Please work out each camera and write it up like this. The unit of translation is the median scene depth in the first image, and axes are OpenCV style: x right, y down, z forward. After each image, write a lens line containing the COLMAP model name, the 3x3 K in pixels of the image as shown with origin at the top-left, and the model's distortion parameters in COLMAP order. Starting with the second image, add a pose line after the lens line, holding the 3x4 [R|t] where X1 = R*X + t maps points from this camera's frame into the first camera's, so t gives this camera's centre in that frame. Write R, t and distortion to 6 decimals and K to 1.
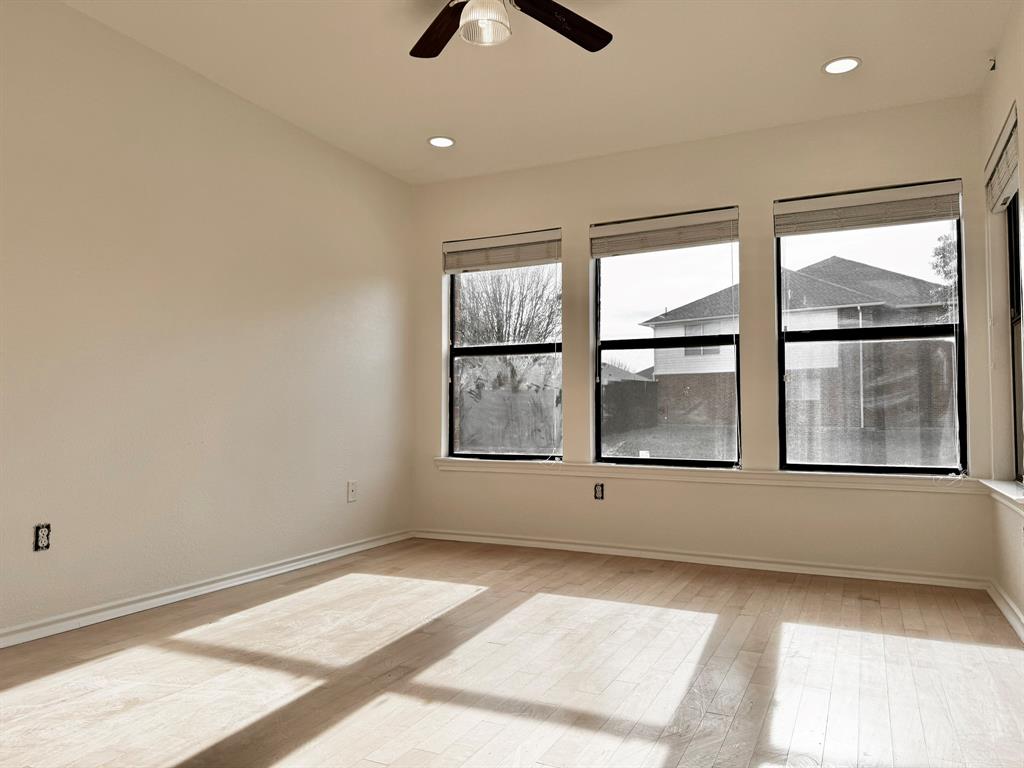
lens RADIAL K [[715.9, 0, 510.2], [0, 715.9, 387.7], [0, 0, 1]] dist [0.075058, -0.095824]
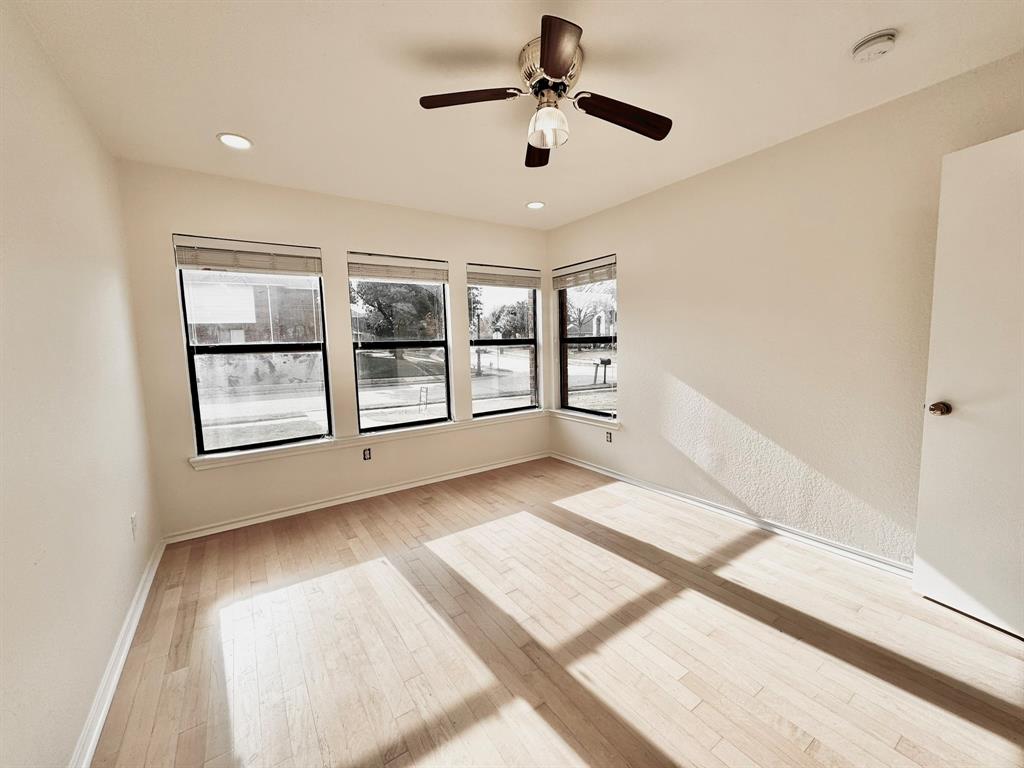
lens RADIAL K [[408.7, 0, 509.1], [0, 408.7, 383.5], [0, 0, 1]] dist [-0.000949, 0.000116]
pose [[0.490240, -0.102706, 0.865515, -0.460472], [-0.011737, 0.992165, 0.124383, -0.102184], [-0.871509, -0.071136, 0.485193, 0.441032]]
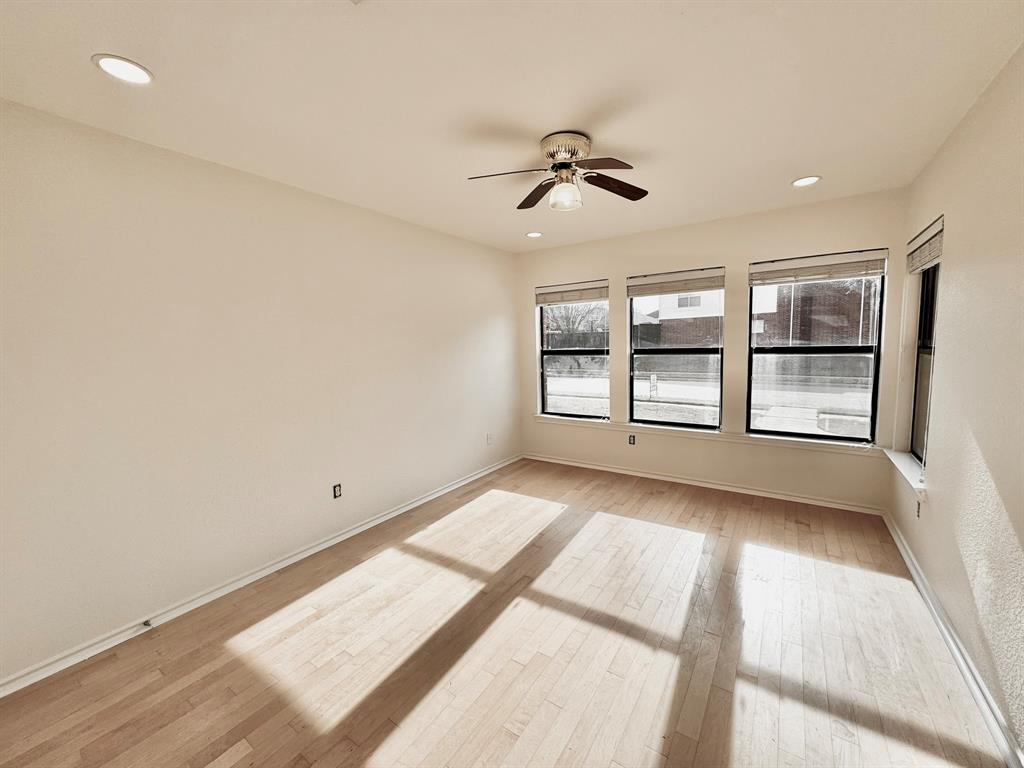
lens RADIAL K [[408.7, 0, 509.1], [0, 408.7, 383.5], [0, 0, 1]] dist [-0.000949, 0.000116]
pose [[0.988363, -0.015534, -0.151316, -0.017043], [0.037294, 0.989156, 0.142054, -0.152621], [0.147469, -0.146044, 0.978225, 0.032875]]
